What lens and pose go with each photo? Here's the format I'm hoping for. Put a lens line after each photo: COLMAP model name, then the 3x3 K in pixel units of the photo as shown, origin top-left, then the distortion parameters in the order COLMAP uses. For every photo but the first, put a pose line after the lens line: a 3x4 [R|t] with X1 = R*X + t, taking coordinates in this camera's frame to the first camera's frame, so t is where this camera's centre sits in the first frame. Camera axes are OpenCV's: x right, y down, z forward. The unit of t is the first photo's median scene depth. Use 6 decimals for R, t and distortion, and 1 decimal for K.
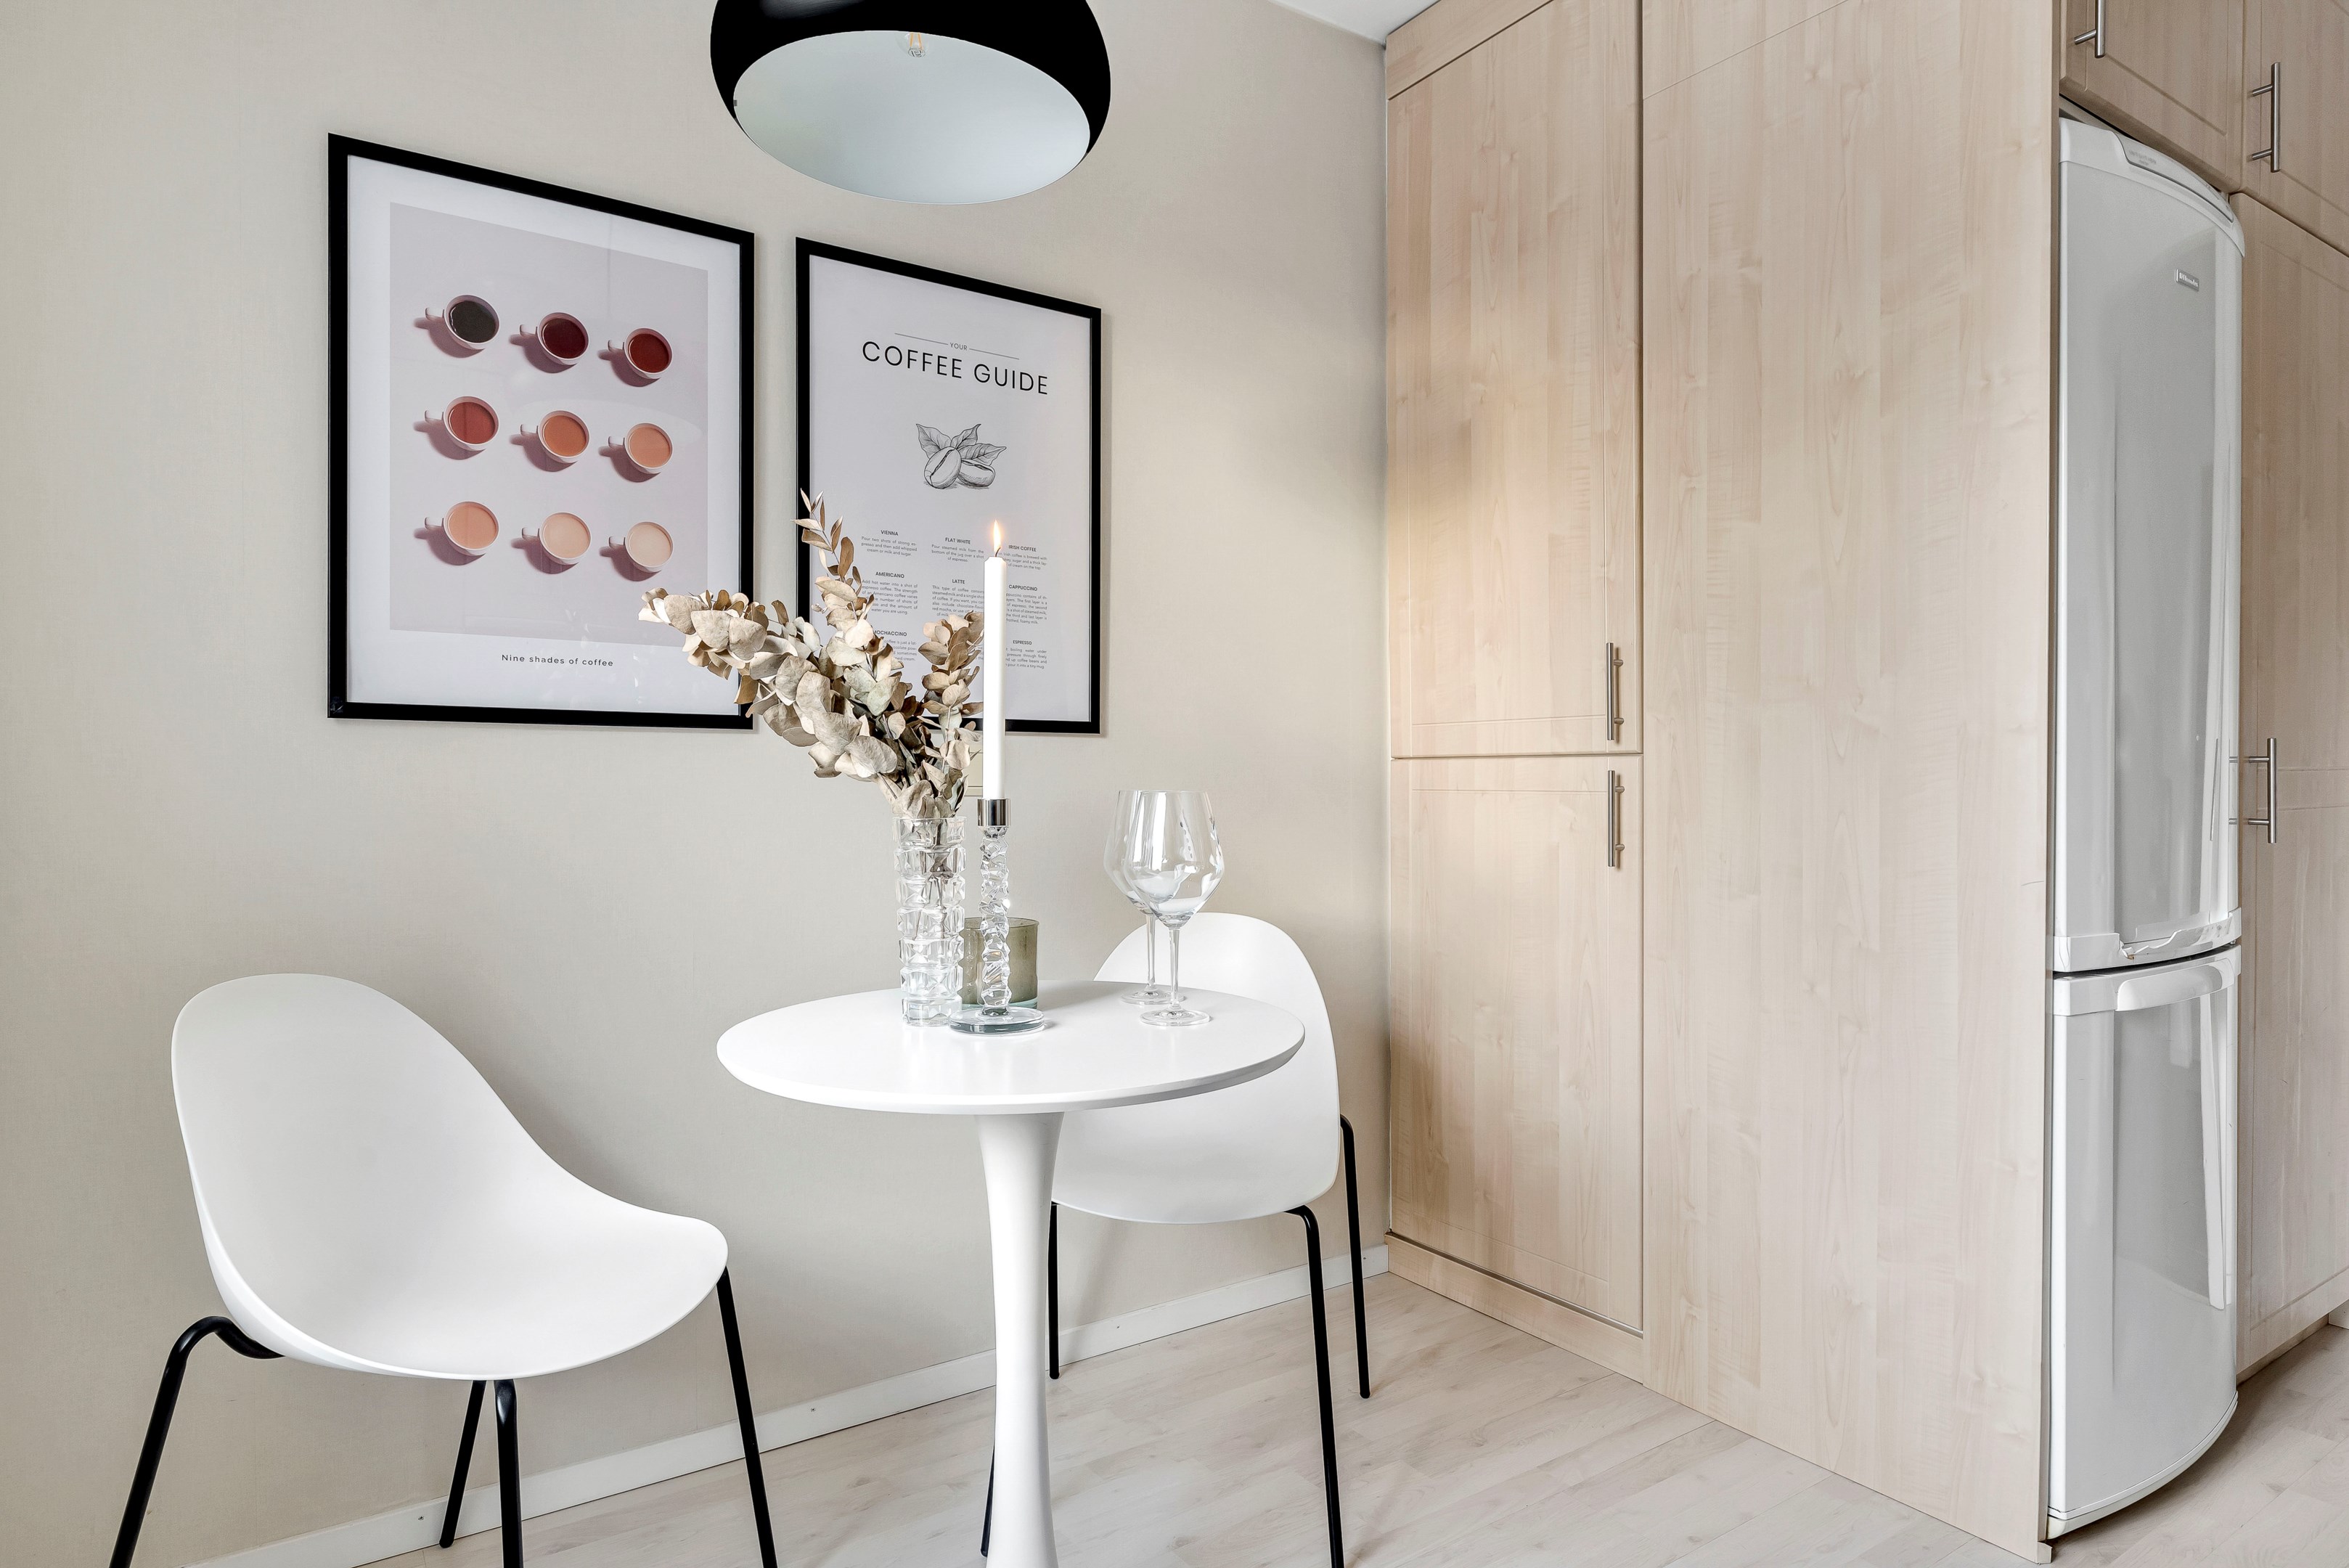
lens RADIAL K [[1291.2, 0, 1174.5], [0, 1291.2, 784.0], [0, 0, 1]] dist [0.001942, -0.000106]
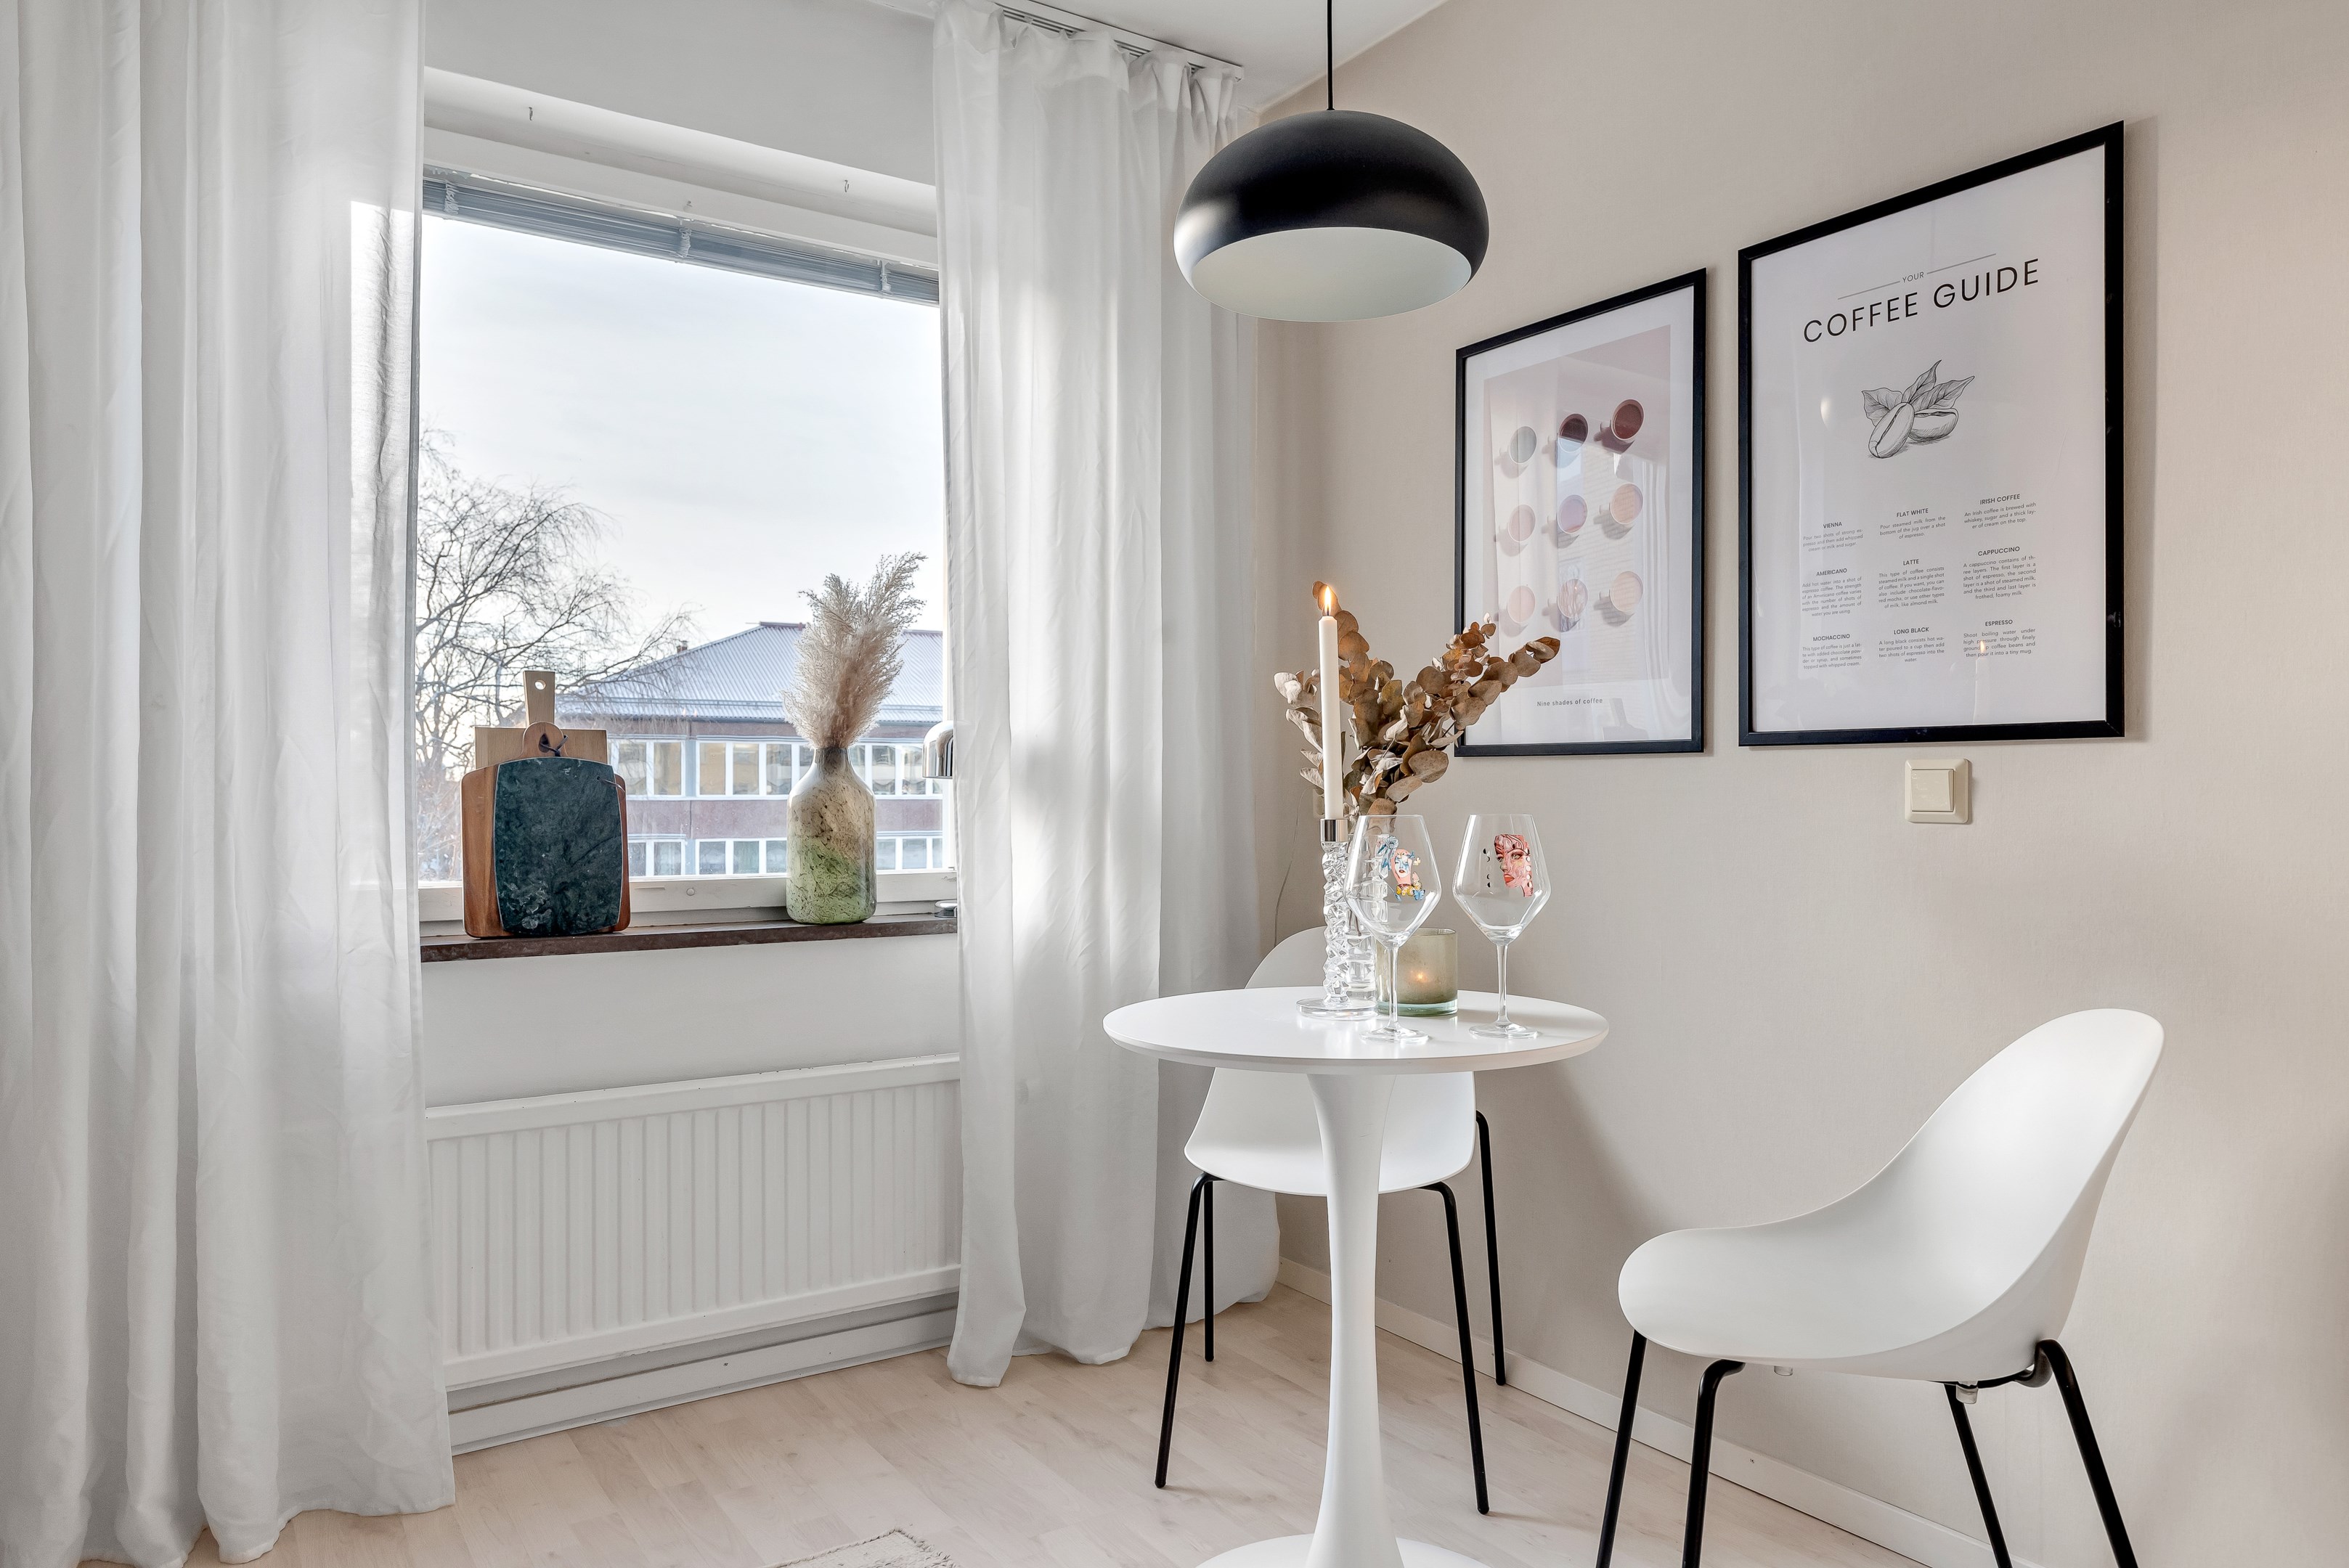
lens RADIAL K [[1449.5, 0, 1174.5], [0, 1449.5, 784.0], [0, 0, 1]] dist [0.007239, -0.004293]
pose [[0.035728, -0.006913, -0.999338, 0.744479], [-0.005792, 0.999958, -0.007125, -0.006047], [0.999345, 0.006043, 0.035687, 0.500727]]
